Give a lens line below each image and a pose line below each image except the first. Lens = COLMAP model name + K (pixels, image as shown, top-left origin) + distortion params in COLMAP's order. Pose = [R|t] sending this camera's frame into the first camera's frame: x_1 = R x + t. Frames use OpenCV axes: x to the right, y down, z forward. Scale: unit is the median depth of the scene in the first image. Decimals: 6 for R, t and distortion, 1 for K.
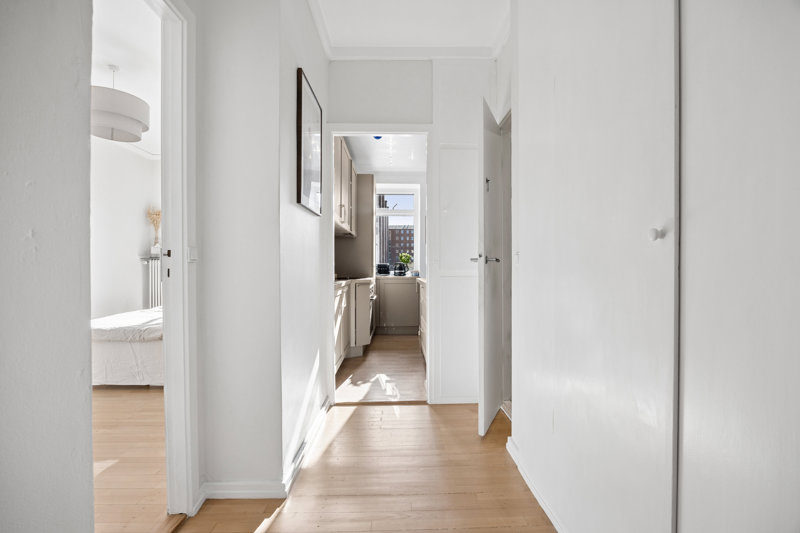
lens RADIAL K [[379.9, 0, 401.2], [0, 379.9, 270.0], [0, 0, 1]] dist [0.002395, 0.000017]
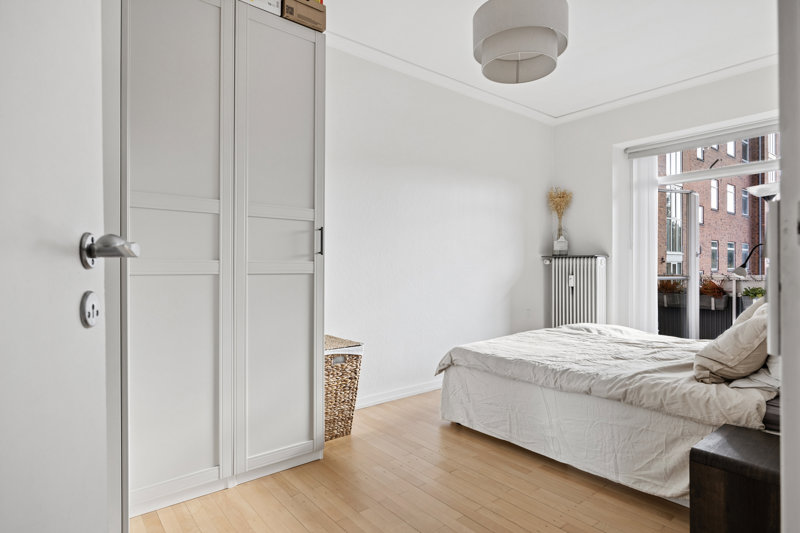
lens RADIAL K [[461.7, 0, 397.6], [0, 461.7, 267.8], [0, 0, 1]] dist [-0.021175, -0.000608]
pose [[0.637436, -0.002147, -0.770500, -0.226687], [-0.000887, 0.999993, -0.003521, -0.006688], [0.770503, 0.002928, 0.637430, 0.268922]]
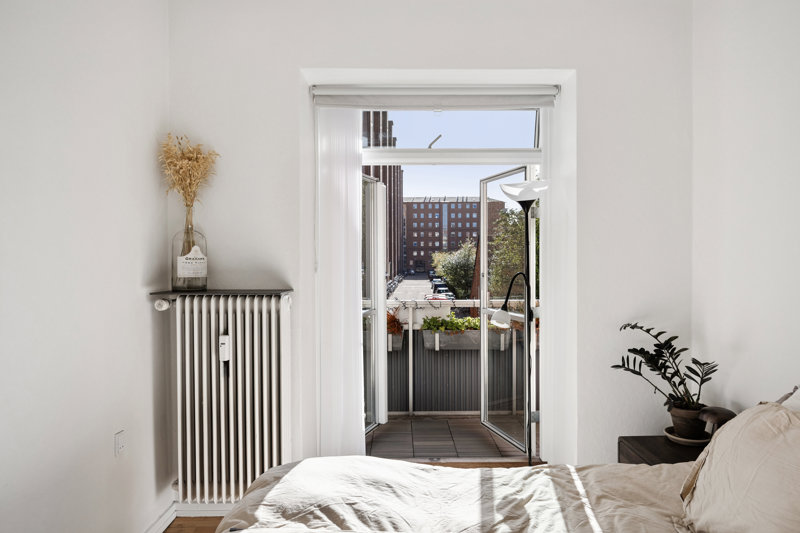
lens RADIAL K [[513.6, 0, 402.8], [0, 513.6, 265.1], [0, 0, 1]] dist [0.003432, -0.002660]
pose [[0.999979, -0.000225, 0.006532, -0.682896], [0.000136, 0.999906, 0.013703, -0.087863], [-0.006535, -0.013702, 0.999885, 0.811473]]
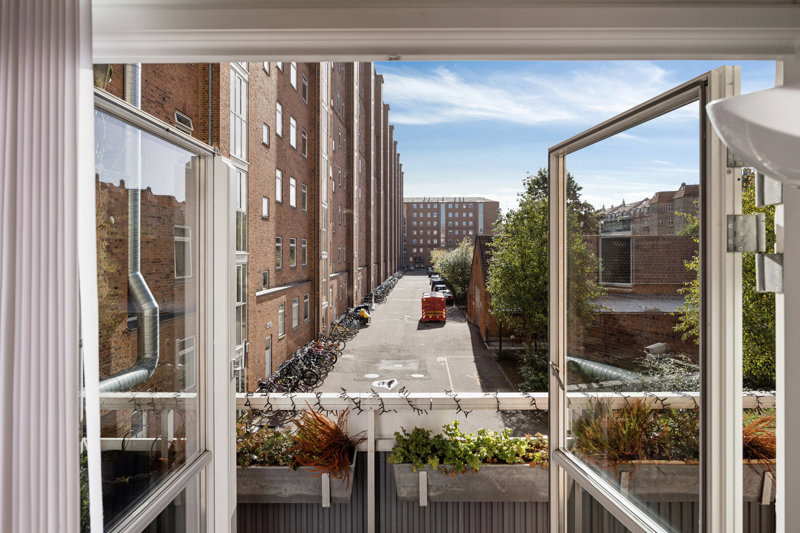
lens RADIAL K [[464.9, 0, 381.2], [0, 464.9, 252.0], [0, 0, 1]] dist [0.043973, 0.000472]
pose [[0.999059, -0.000088, -0.043365, -0.621129], [0.000047, 1.000000, -0.000946, -0.158511], [0.043365, 0.000943, 0.999059, 1.445900]]
